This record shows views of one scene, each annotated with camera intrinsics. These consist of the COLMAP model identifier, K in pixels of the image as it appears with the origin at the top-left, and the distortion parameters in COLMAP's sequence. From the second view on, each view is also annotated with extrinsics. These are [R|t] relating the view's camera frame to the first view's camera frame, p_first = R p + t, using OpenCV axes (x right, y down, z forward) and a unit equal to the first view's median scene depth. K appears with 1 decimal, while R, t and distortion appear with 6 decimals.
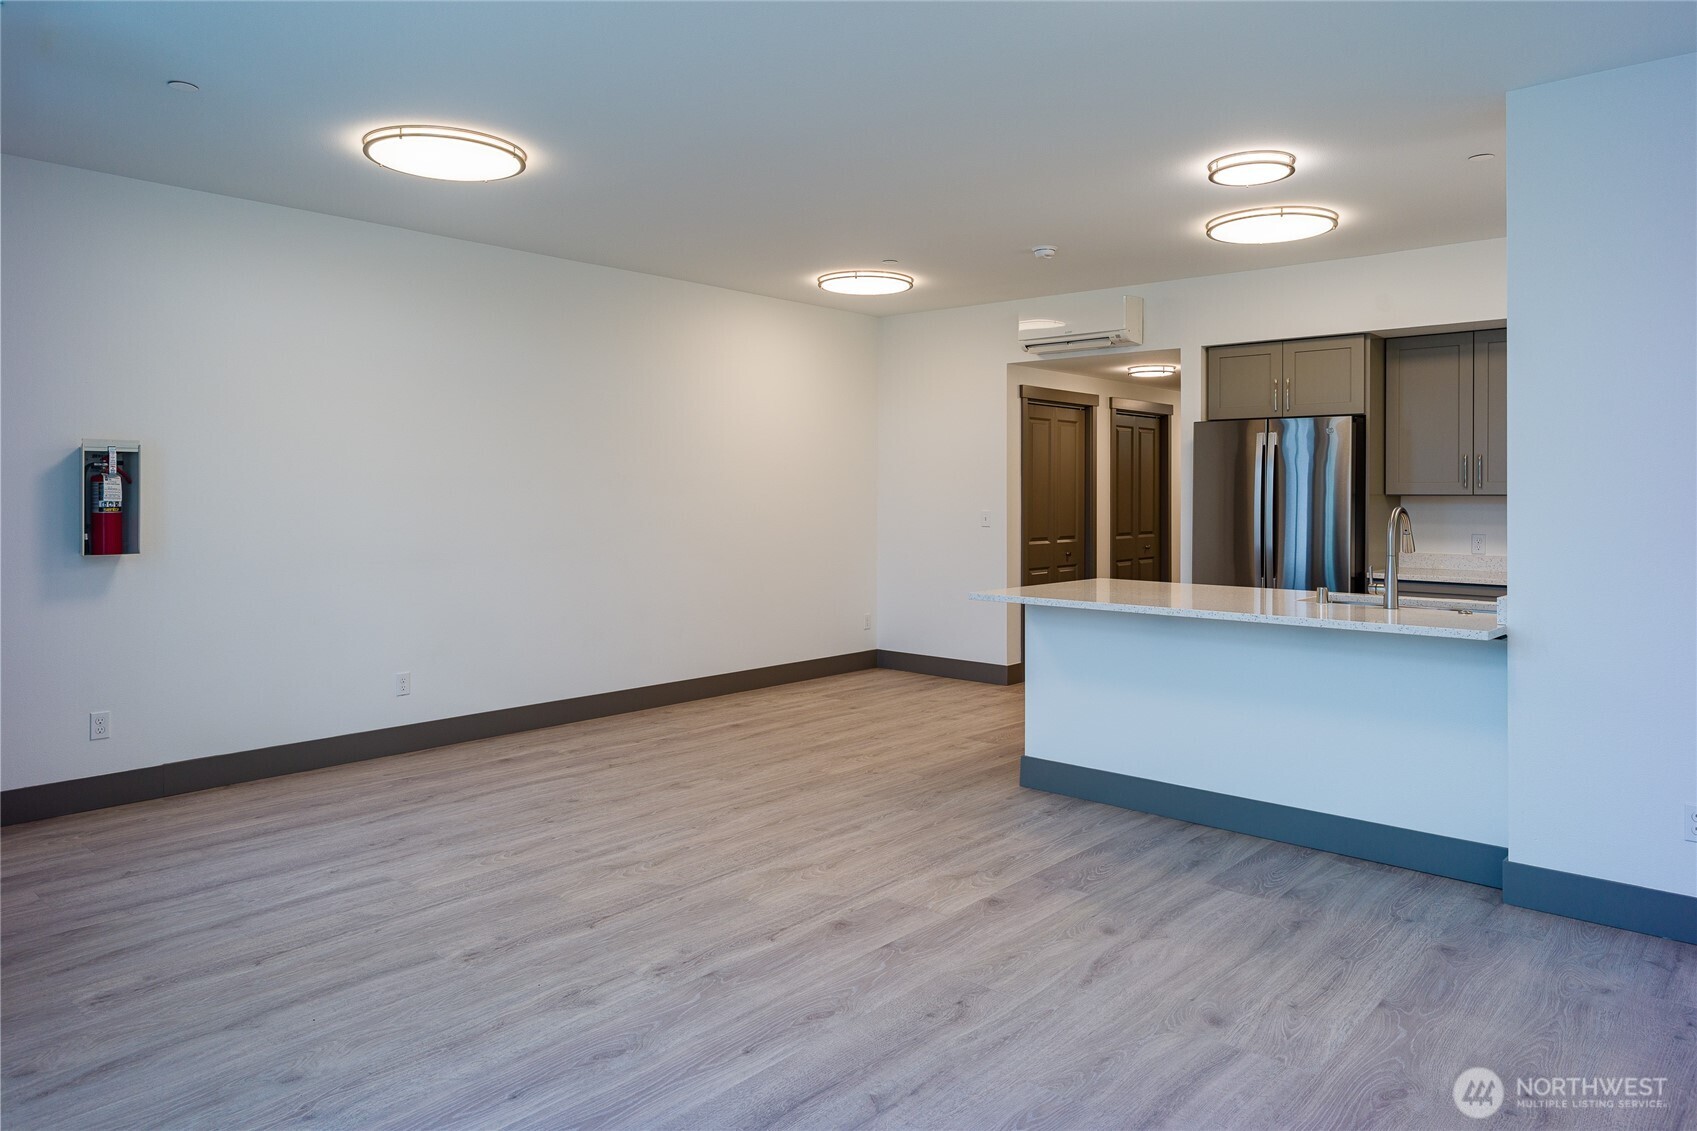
lens RADIAL K [[1109.6, 0, 849.8], [0, 1109.6, 547.1], [0, 0, 1]] dist [0.001006, 0.003966]
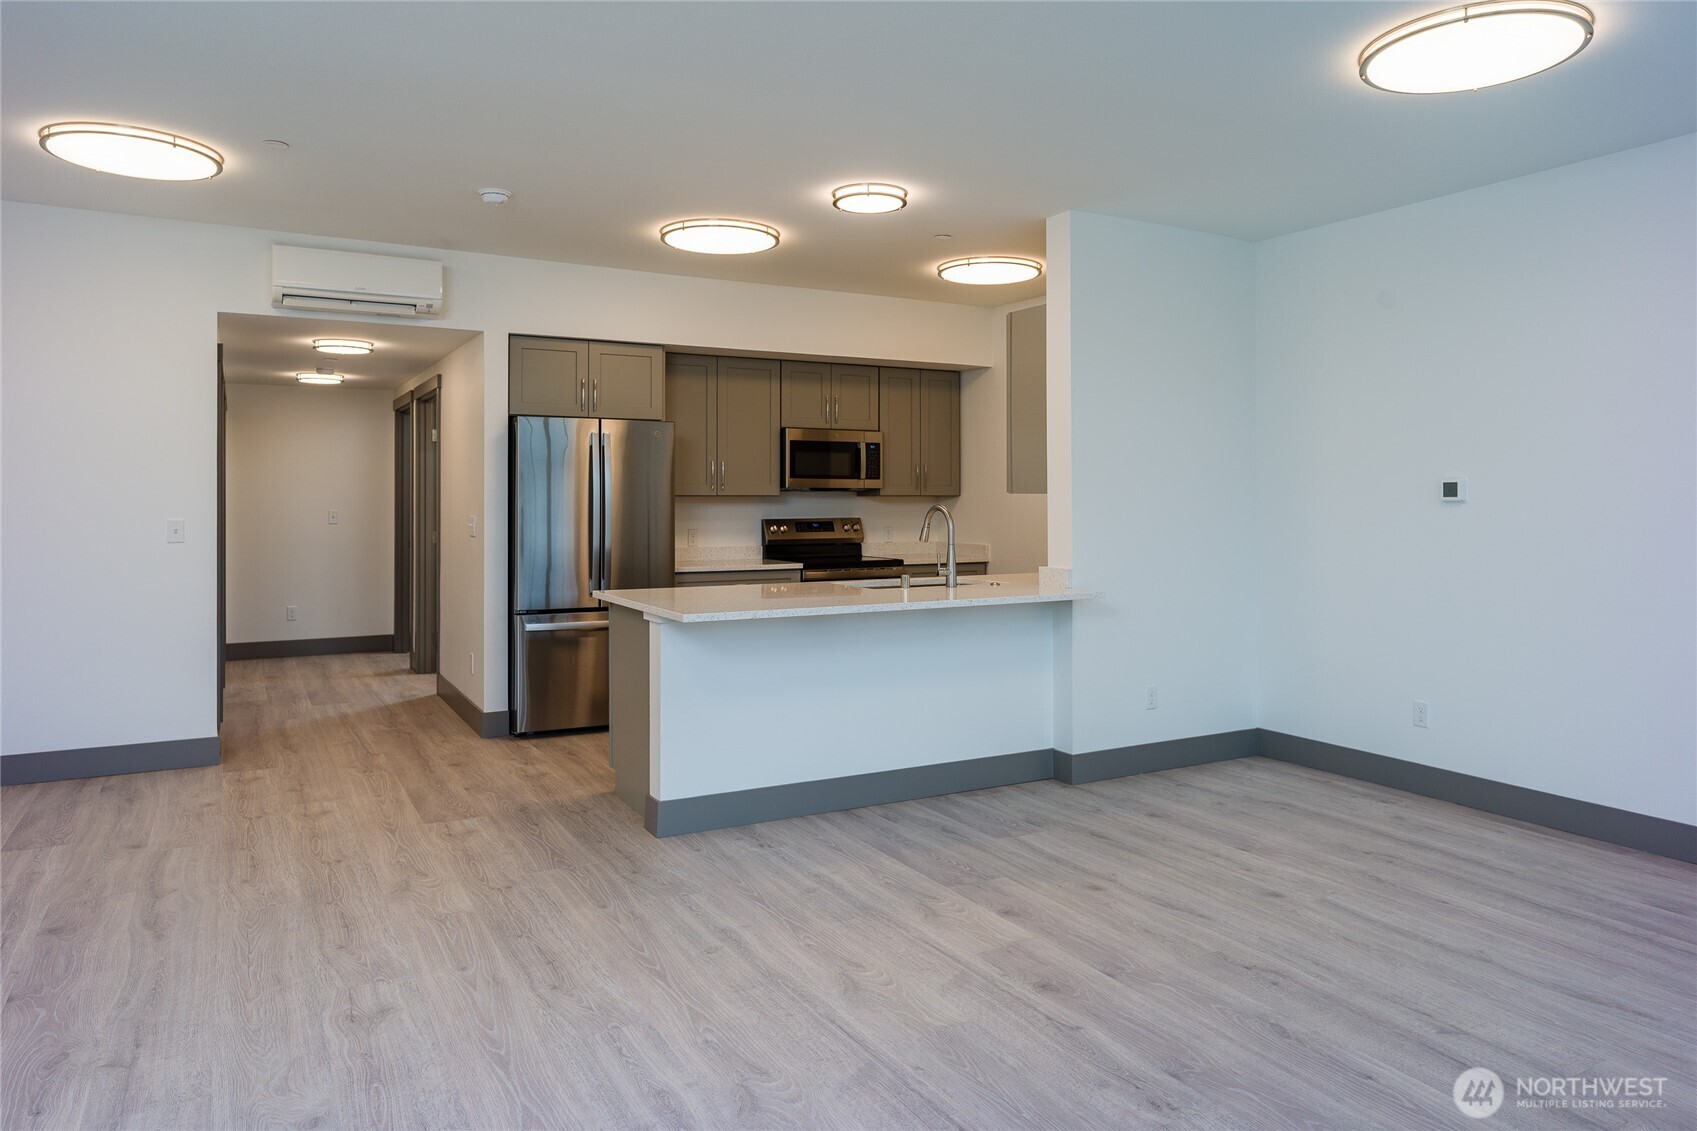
lens RADIAL K [[1109.6, 0, 850.4], [0, 1109.6, 519.2], [0, 0, 1]] dist [0.001006, 0.003966]
pose [[0.320666, -0.021186, 0.946955, -0.825267], [0.044433, 0.998986, 0.007304, -0.039210], [-0.946150, 0.039734, 0.321282, 0.797564]]
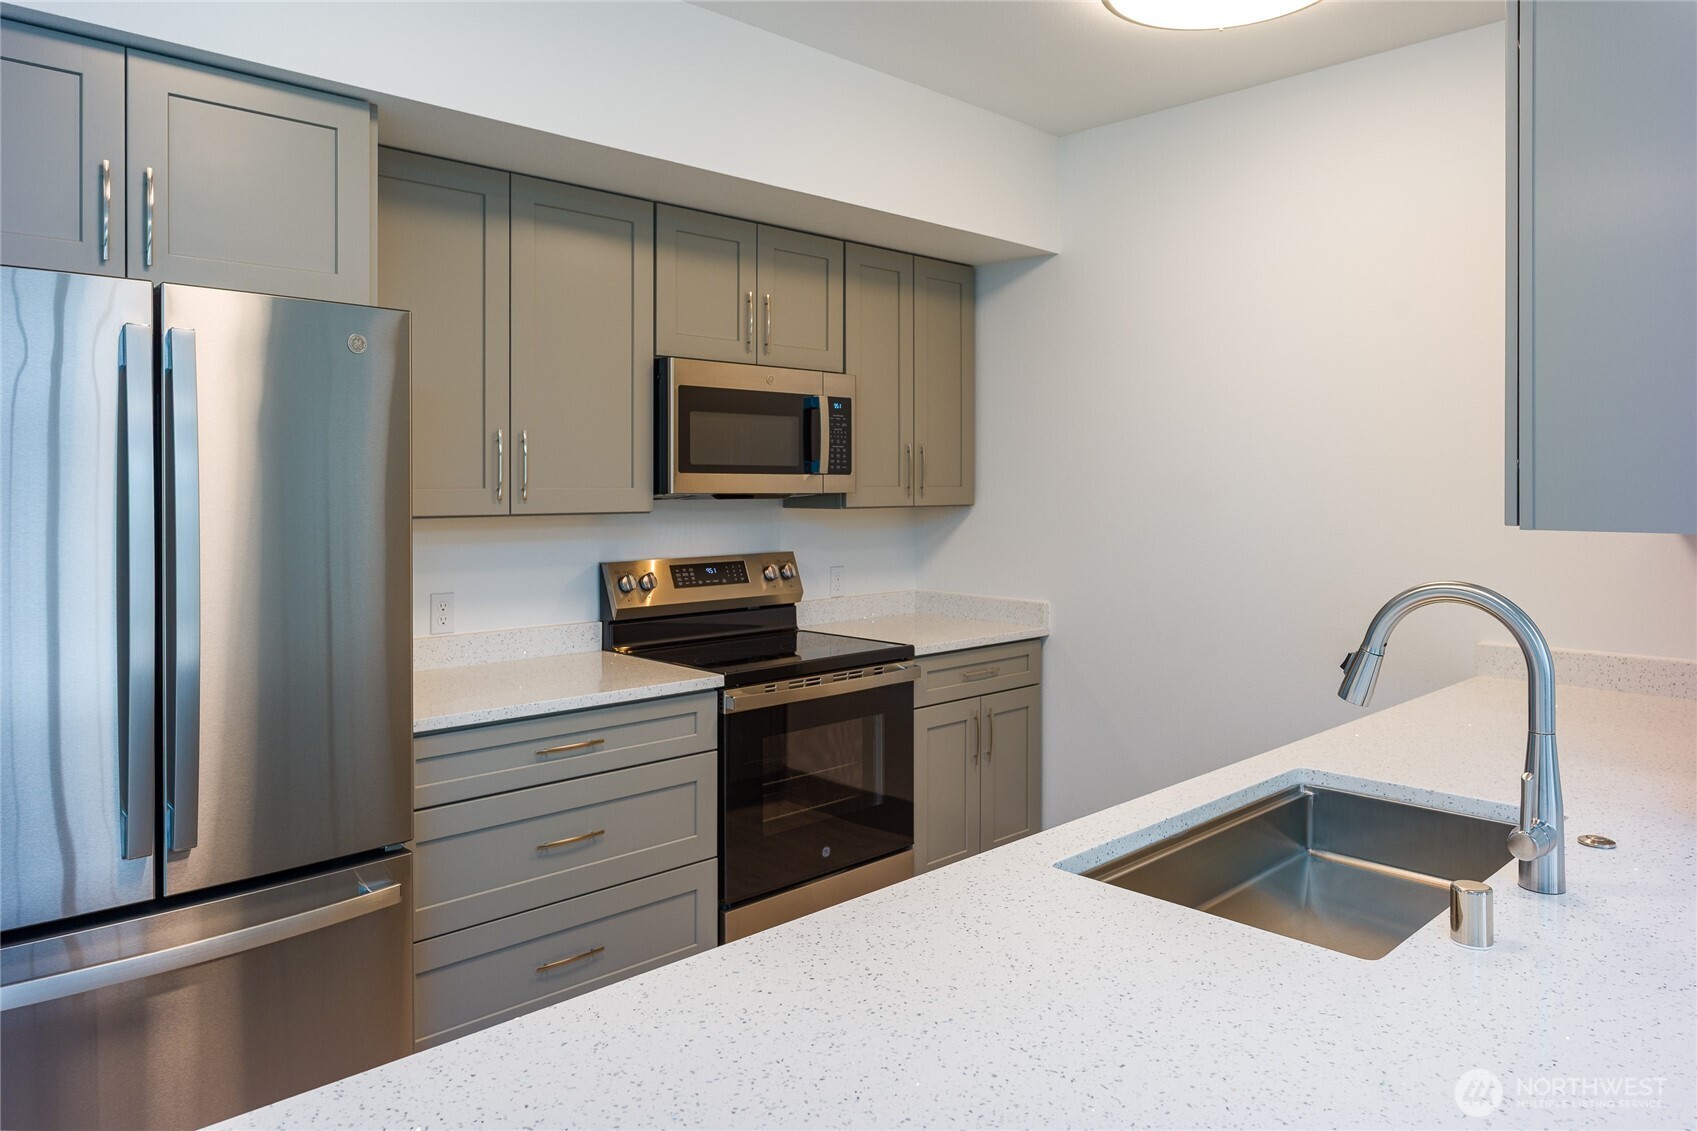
lens RADIAL K [[1109.6, 0, 823.6], [0, 1109.6, 499.0], [0, 0, 1]] dist [0.001006, 0.003966]
pose [[0.079269, -0.018899, 0.996674, 0.153636], [0.048380, 0.998715, 0.015090, -0.089192], [-0.995679, 0.047023, 0.080081, 1.345497]]
